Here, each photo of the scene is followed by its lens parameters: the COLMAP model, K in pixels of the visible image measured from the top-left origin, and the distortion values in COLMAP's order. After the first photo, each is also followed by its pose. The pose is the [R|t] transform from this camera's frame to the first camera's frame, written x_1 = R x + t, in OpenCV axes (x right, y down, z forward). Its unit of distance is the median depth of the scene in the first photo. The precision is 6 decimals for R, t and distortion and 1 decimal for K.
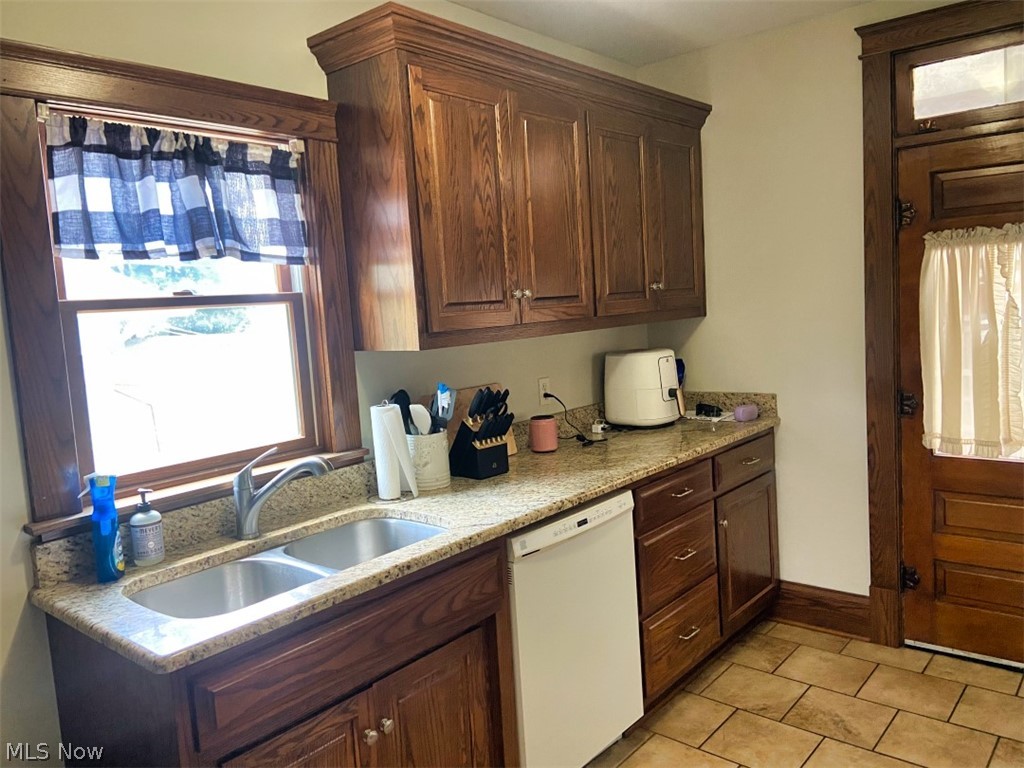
lens RADIAL K [[781.6, 0, 506.9], [0, 781.6, 374.2], [0, 0, 1]] dist [0.108876, -0.126662]
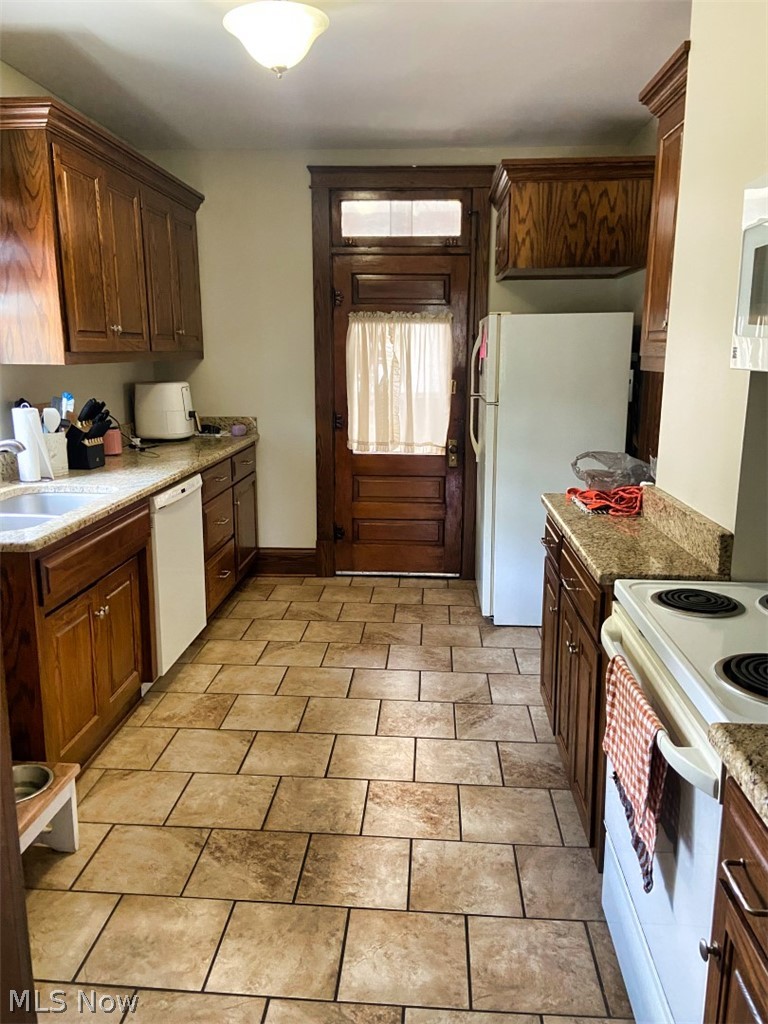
lens RADIAL K [[781.6, 0, 393.7], [0, 781.6, 507.5], [0, 0, 1]] dist [0.108876, -0.126662]
pose [[0.792165, -0.059577, 0.607392, -0.380254], [0.005011, 0.995825, 0.091142, 0.068469], [-0.610287, -0.069156, 0.789156, -0.316731]]
